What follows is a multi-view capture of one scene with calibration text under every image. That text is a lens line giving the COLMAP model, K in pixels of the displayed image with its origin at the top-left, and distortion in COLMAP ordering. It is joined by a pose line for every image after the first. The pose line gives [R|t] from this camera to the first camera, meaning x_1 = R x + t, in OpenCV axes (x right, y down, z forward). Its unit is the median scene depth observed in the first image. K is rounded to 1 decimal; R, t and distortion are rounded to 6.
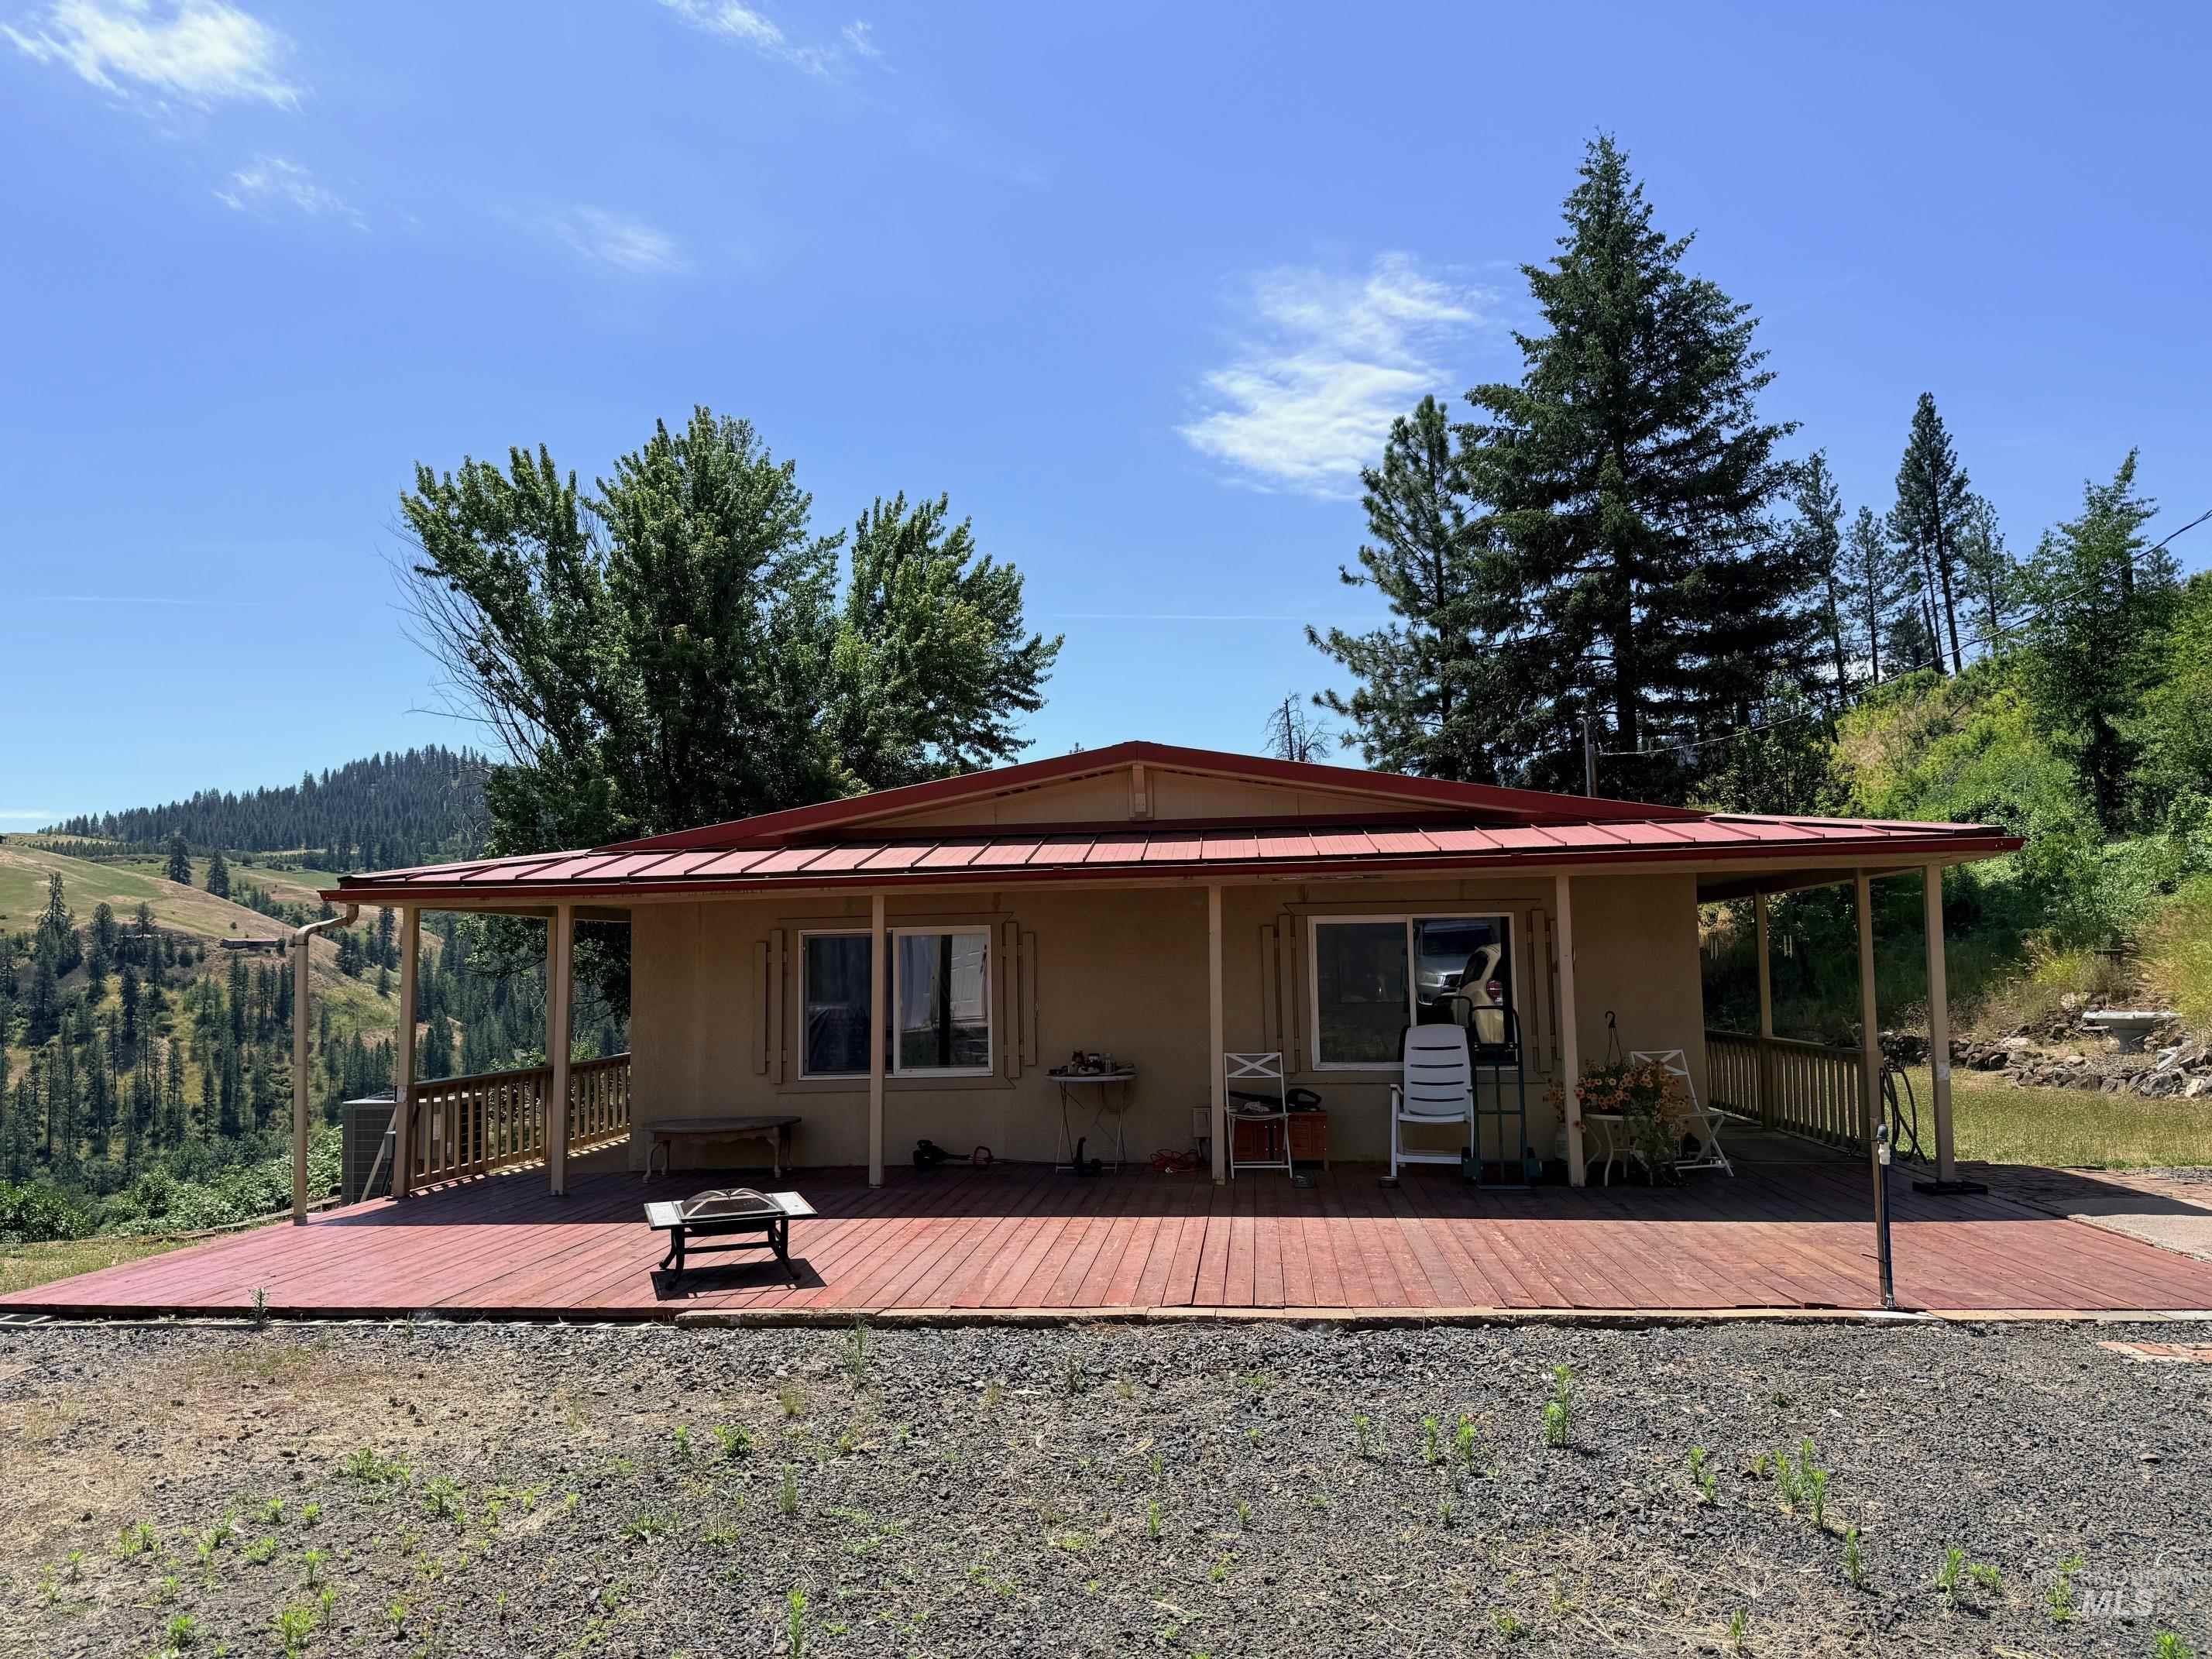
lens RADIAL K [[1536.0, 0, 1136.0], [0, 1536.0, 821.7], [0, 0, 1]] dist [0.001335, -0.018432]
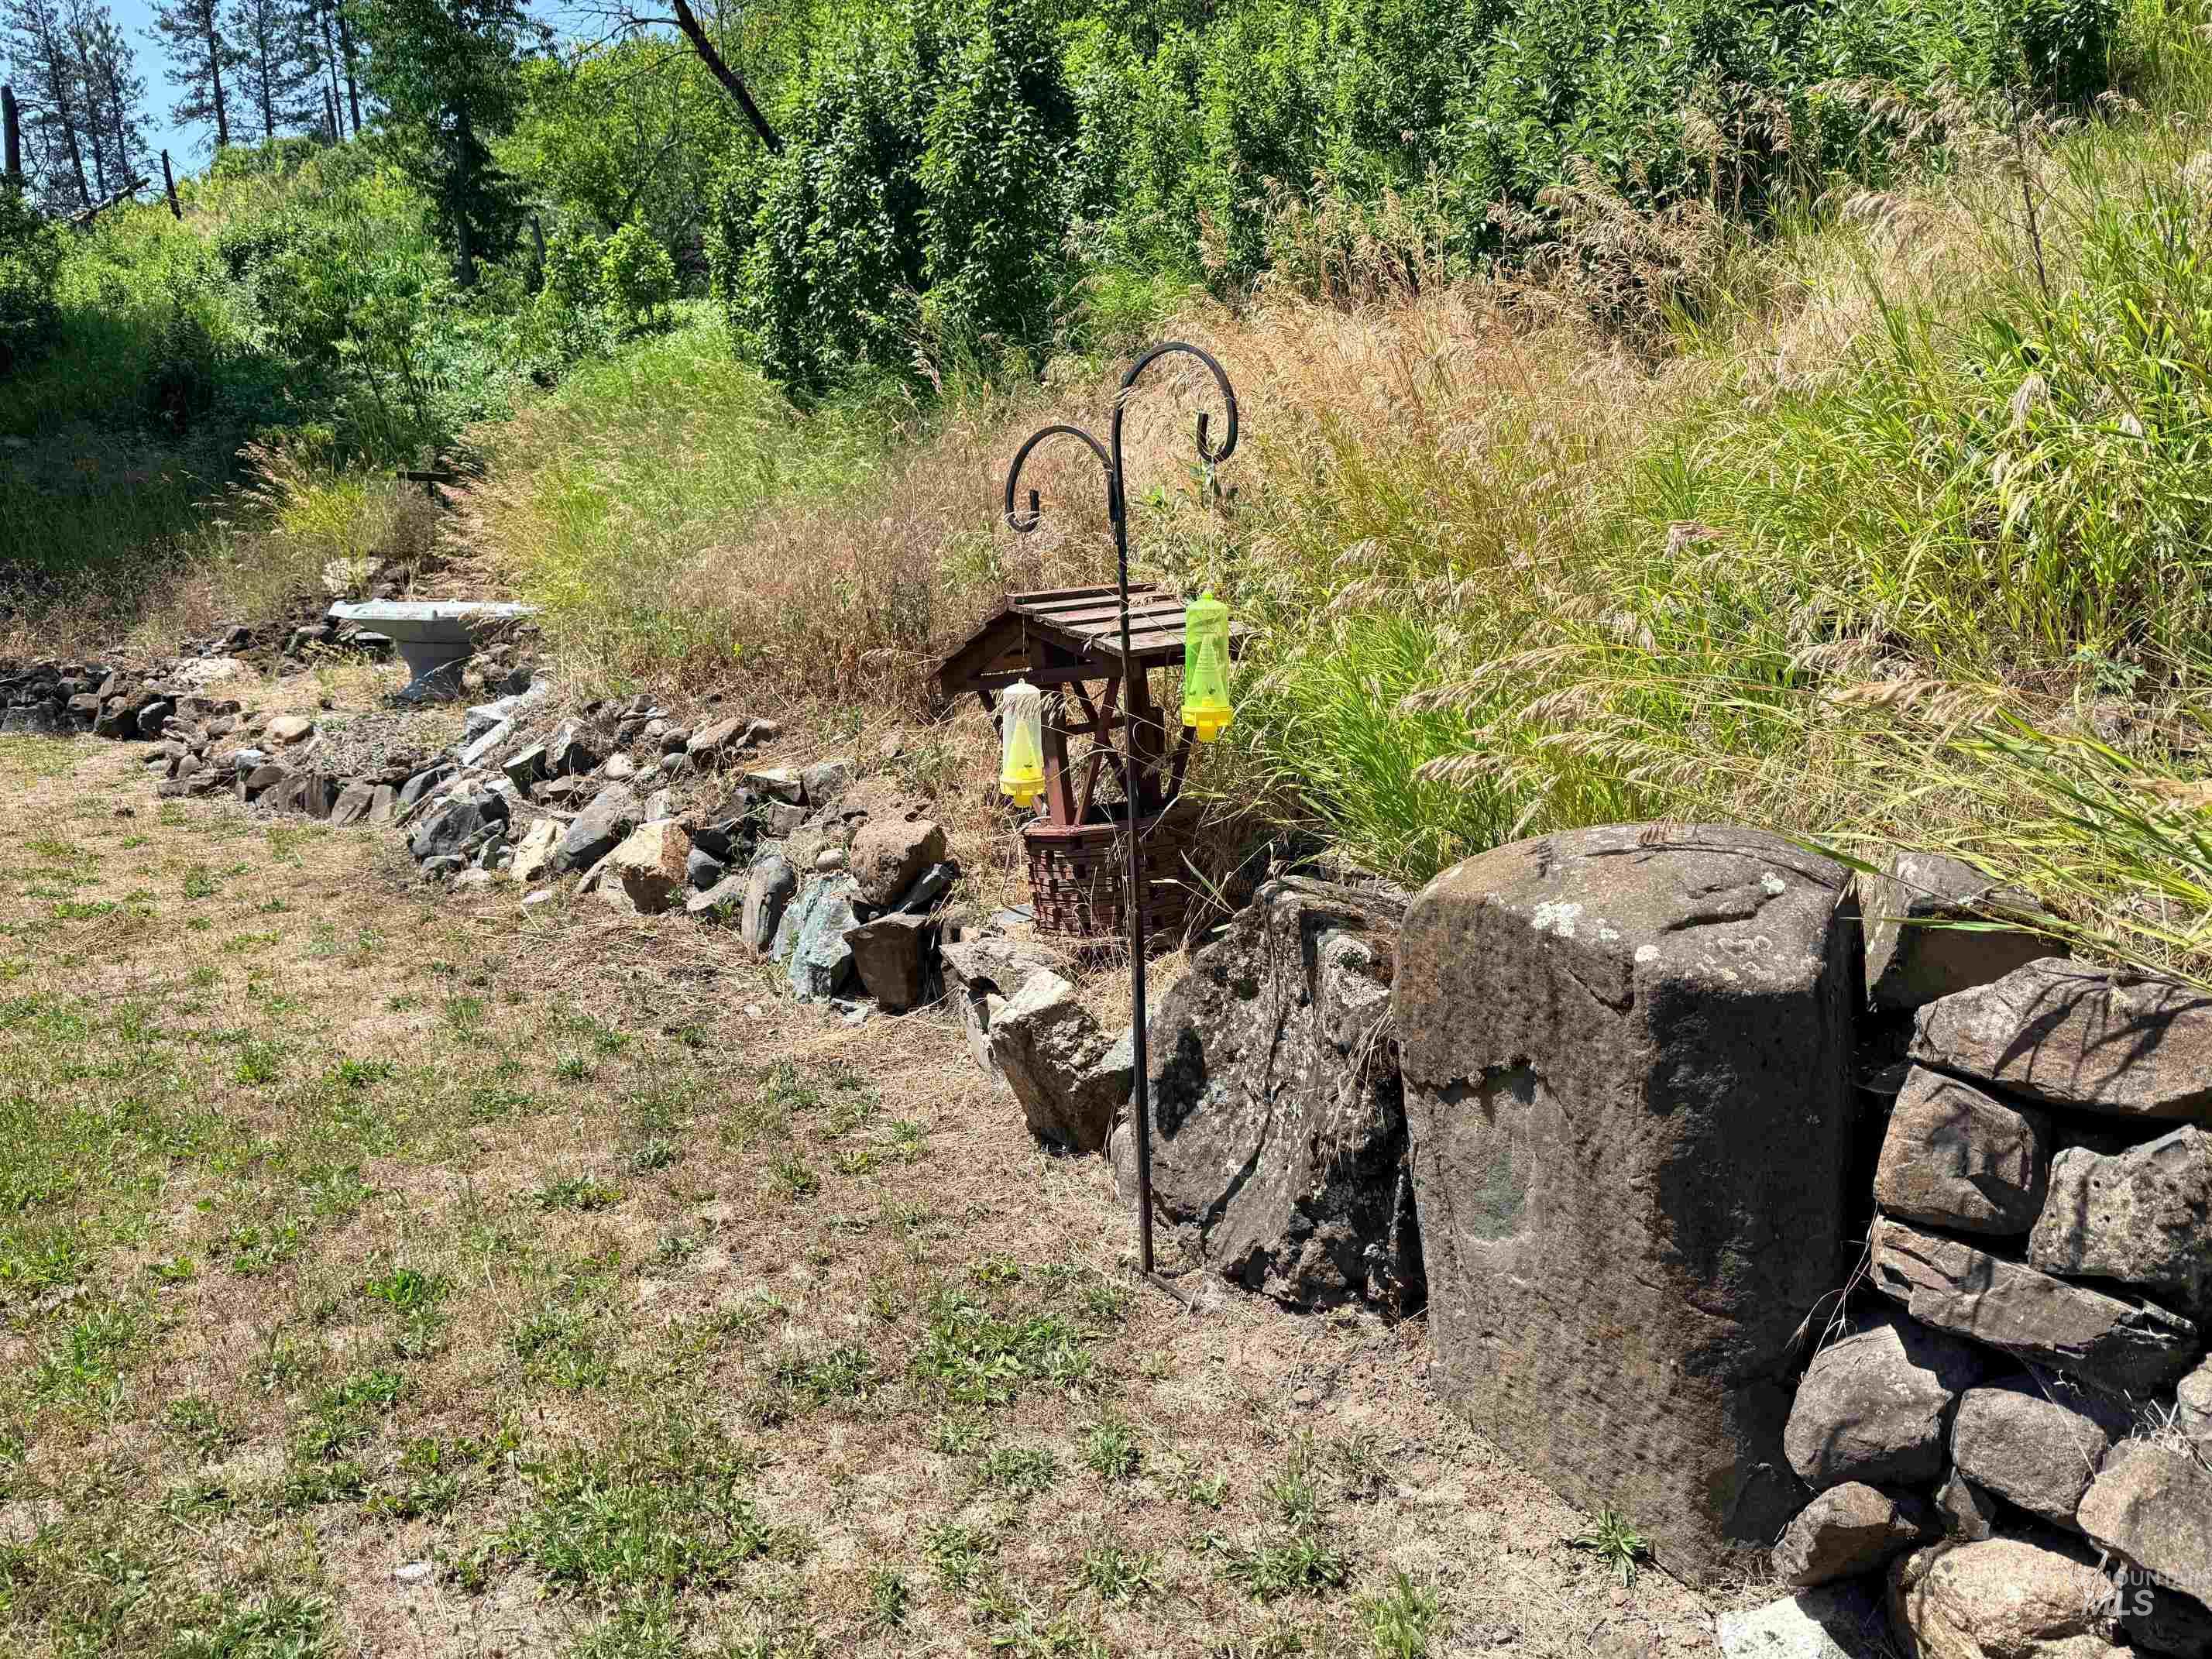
lens RADIAL K [[1513.8, 0, 1099.8], [0, 1513.8, 829.8], [0, 0, 1]] dist [-0.000029, -0.003370]
pose [[0.609386, -0.125527, 0.782874, 0.293280], [-0.099930, 0.967355, 0.232892, 0.047341], [-0.786551, -0.220154, 0.576949, 0.411977]]
